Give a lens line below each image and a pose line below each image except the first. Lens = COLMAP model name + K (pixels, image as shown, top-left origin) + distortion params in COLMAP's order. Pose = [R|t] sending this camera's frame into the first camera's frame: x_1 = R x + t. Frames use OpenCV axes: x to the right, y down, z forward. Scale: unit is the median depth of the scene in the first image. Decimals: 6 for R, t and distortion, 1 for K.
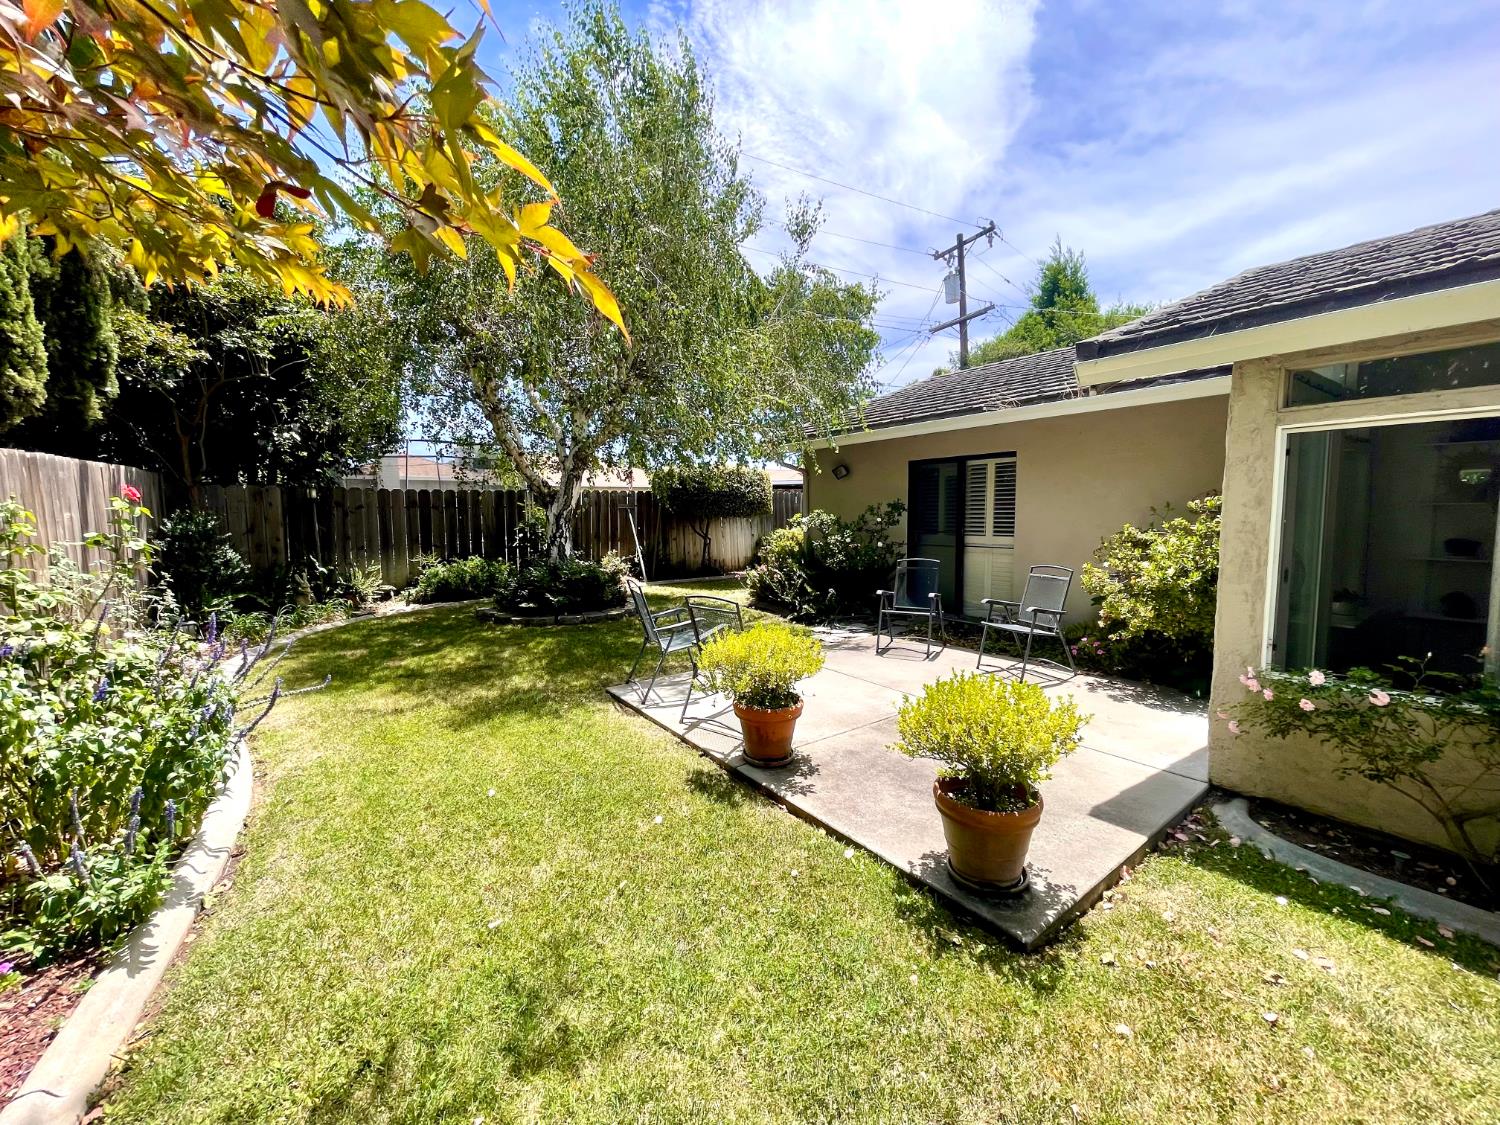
lens RADIAL K [[601.5, 0, 753.1], [0, 601.5, 564.1], [0, 0, 1]] dist [-0.004034, -0.000833]
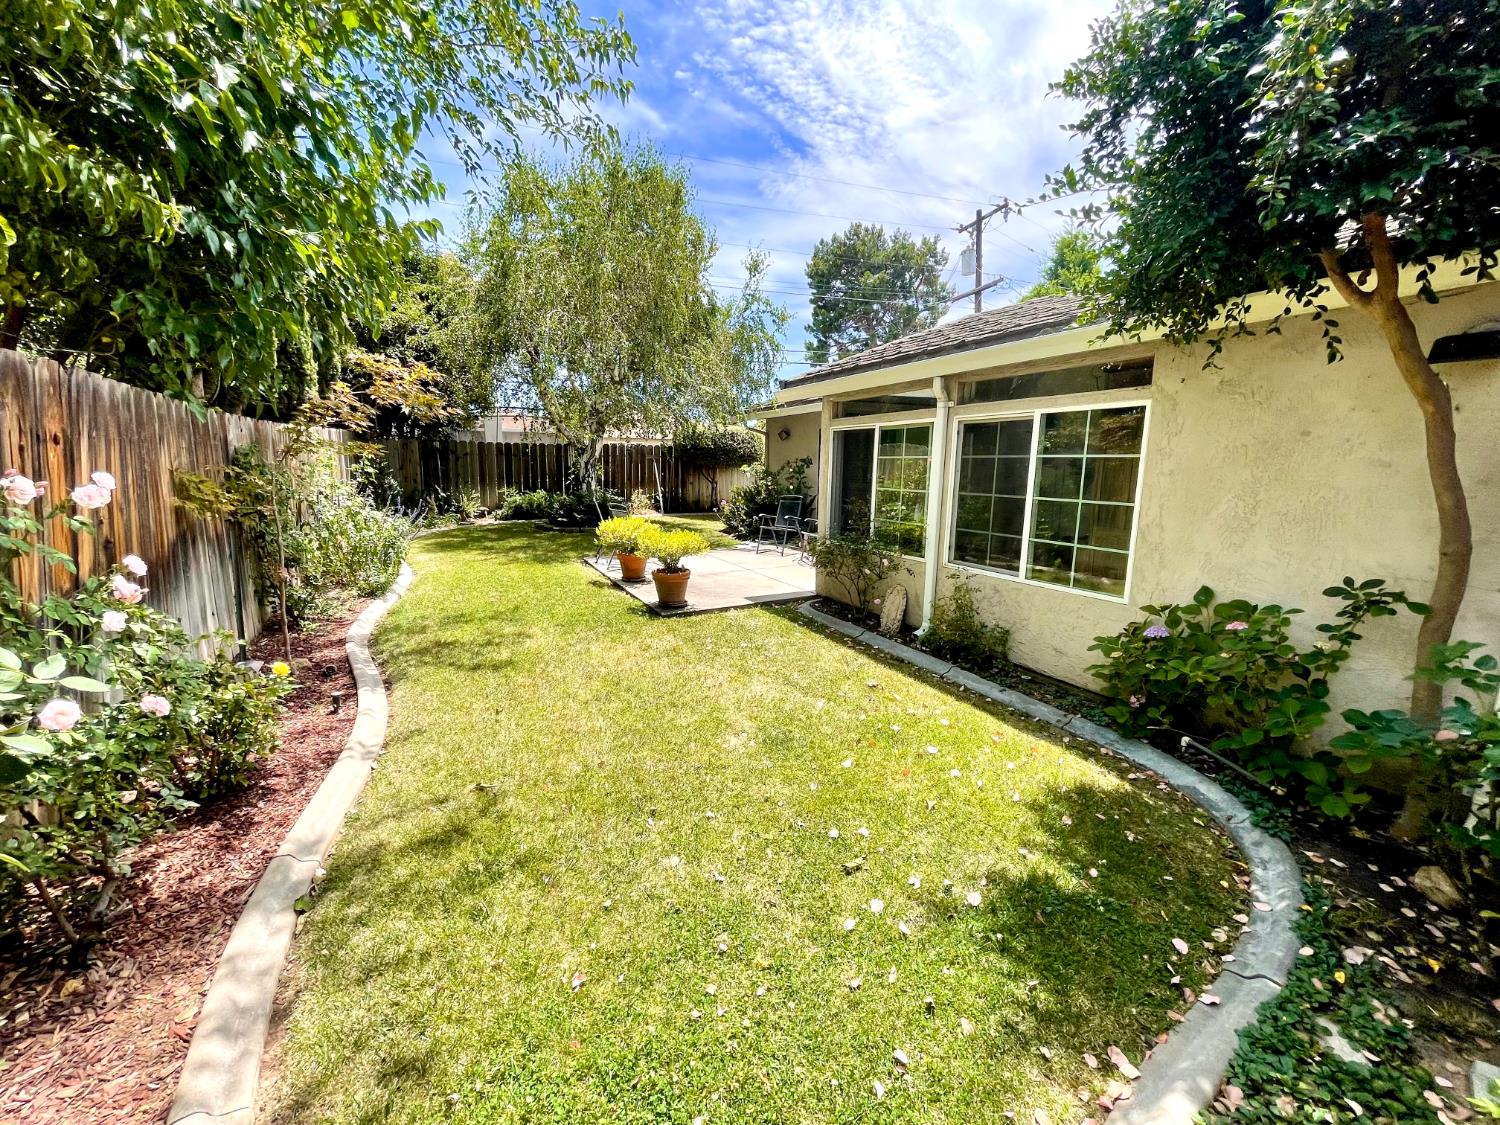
lens RADIAL K [[601.5, 0, 746.8], [0, 601.5, 559.9], [0, 0, 1]] dist [-0.004034, -0.000833]
pose [[0.986696, 0.047849, -0.155373, 0.276403], [-0.036569, 0.996538, 0.074662, 0.030714], [0.158407, -0.067987, 0.985030, -0.376291]]
